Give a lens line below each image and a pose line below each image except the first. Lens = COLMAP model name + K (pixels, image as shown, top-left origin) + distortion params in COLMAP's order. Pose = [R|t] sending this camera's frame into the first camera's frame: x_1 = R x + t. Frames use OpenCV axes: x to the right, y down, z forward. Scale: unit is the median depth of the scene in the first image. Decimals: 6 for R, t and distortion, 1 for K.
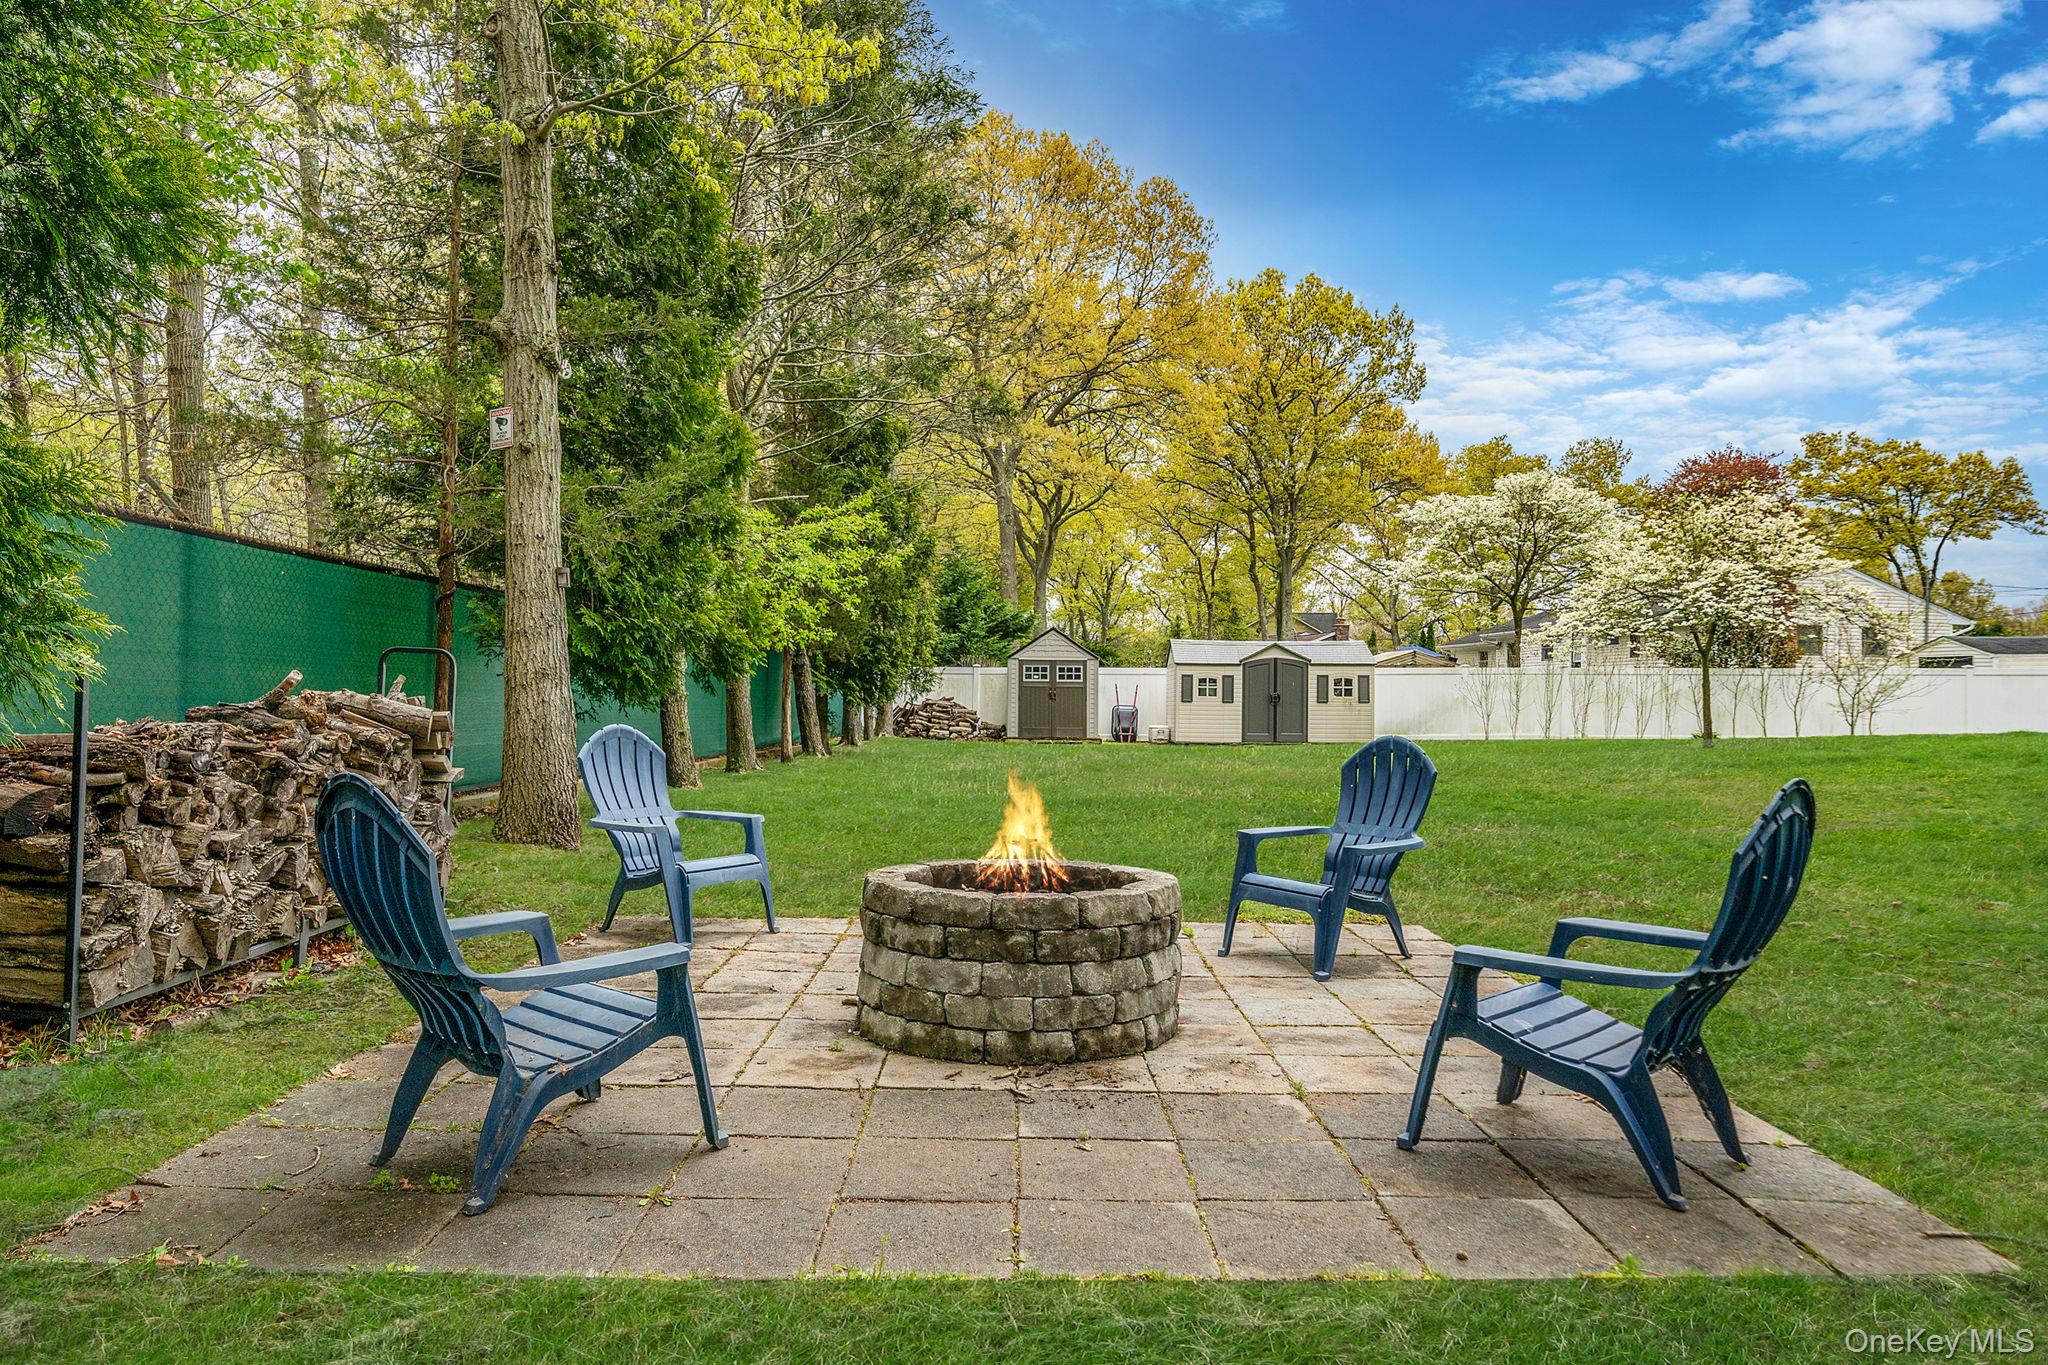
lens RADIAL K [[1281.0, 0, 1024.0], [0, 1281.0, 682.5], [0, 0, 1]] dist [0.005347, 0.000489]
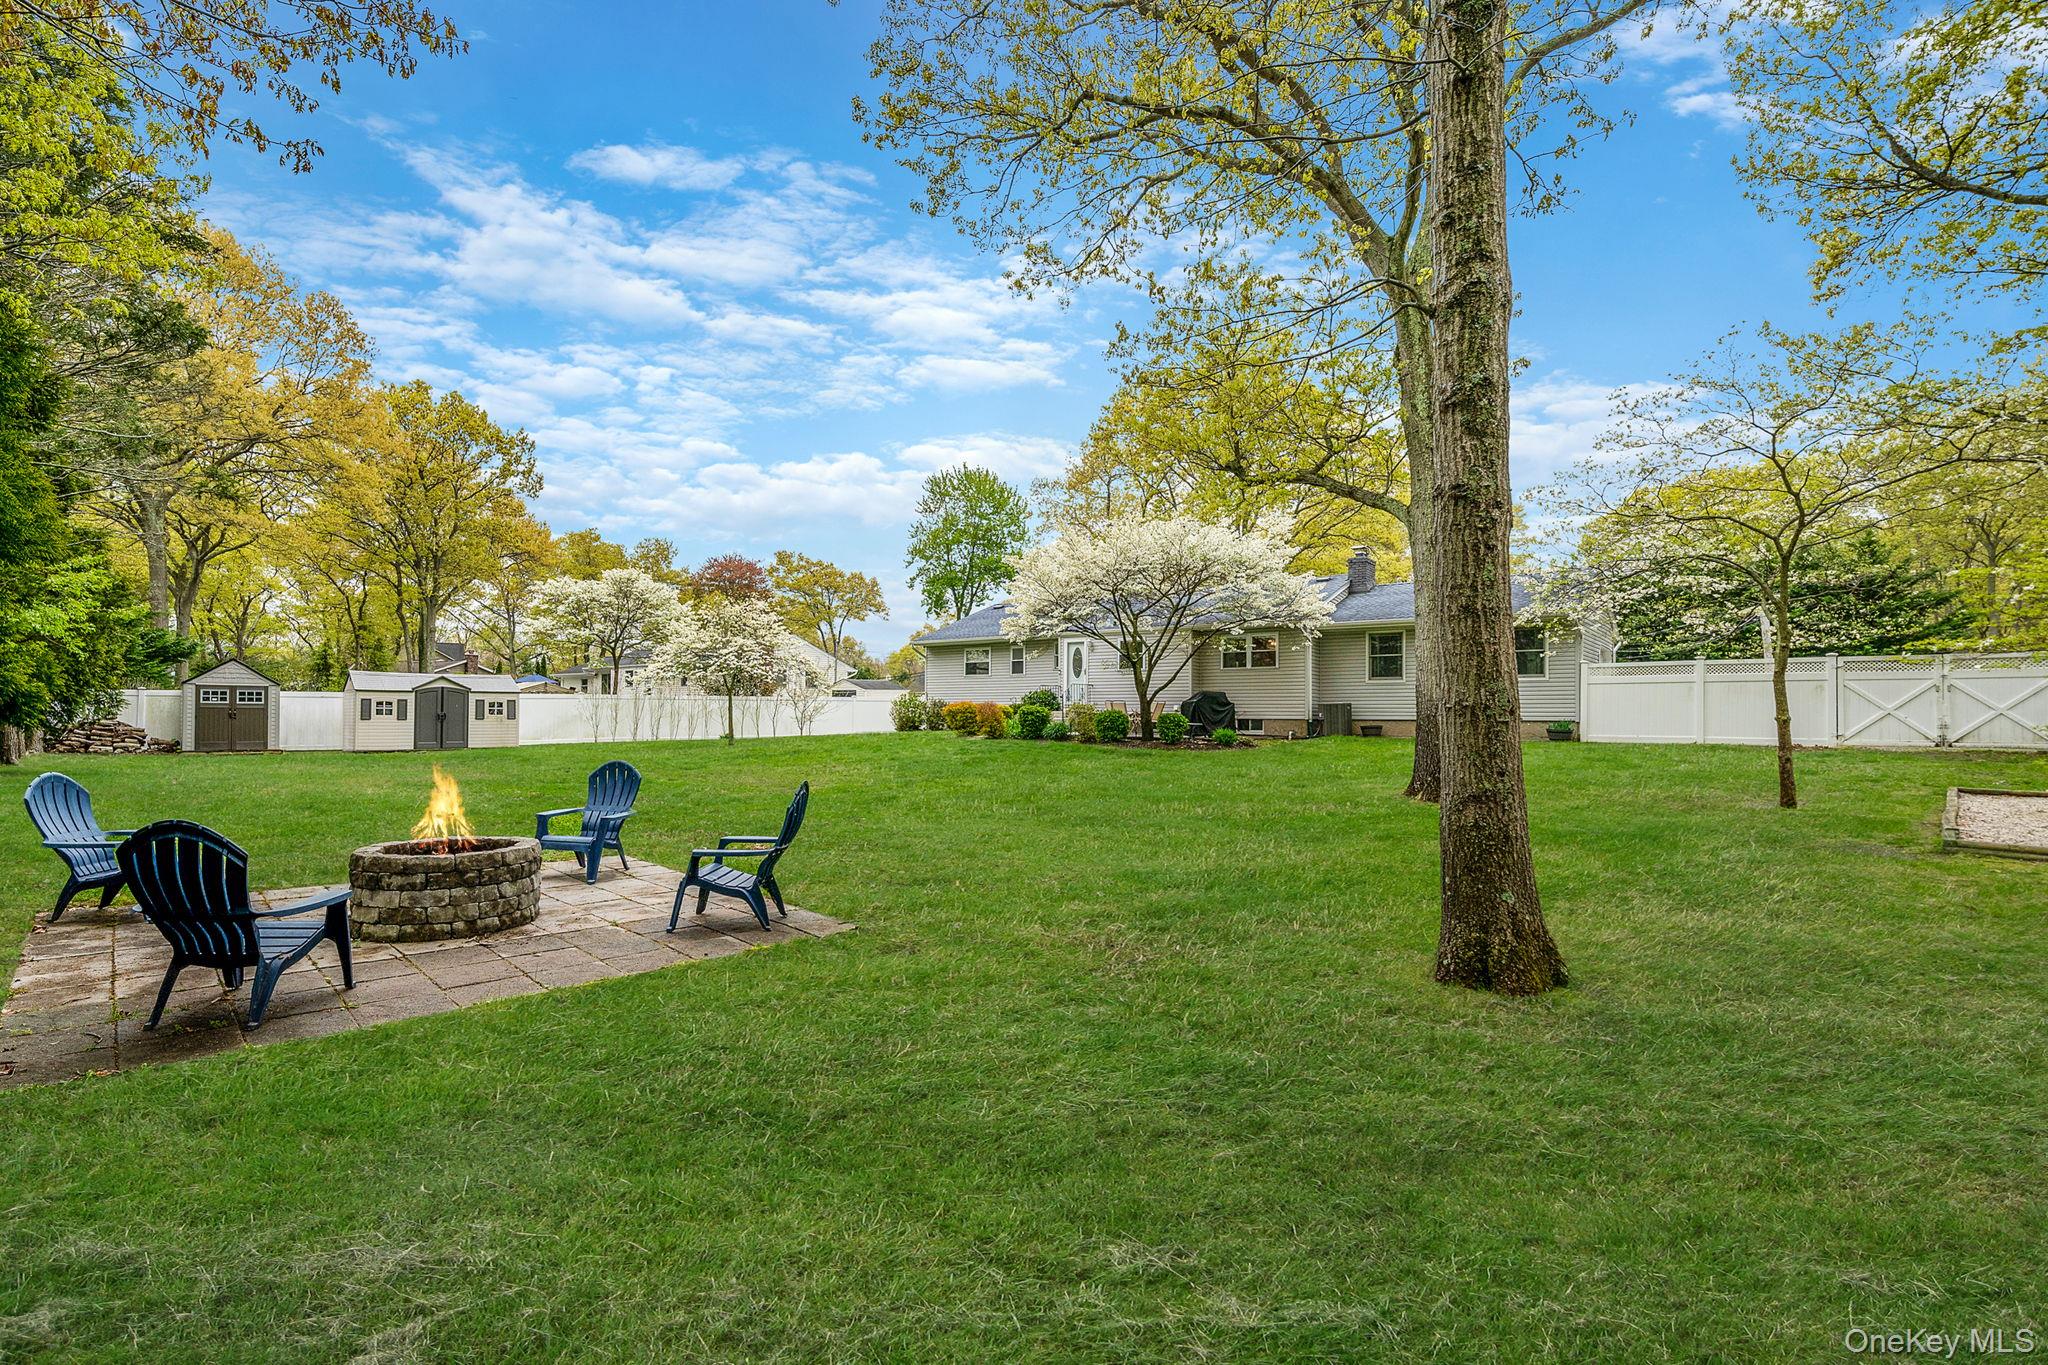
lens RADIAL K [[1281.0, 0, 1024.0], [0, 1281.0, 682.5], [0, 0, 1]] dist [0.005347, 0.000489]
pose [[0.722020, -0.005941, 0.691847, -0.330351], [-0.013279, 0.999660, 0.022442, -0.068694], [-0.691745, -0.025390, 0.721695, -0.453079]]
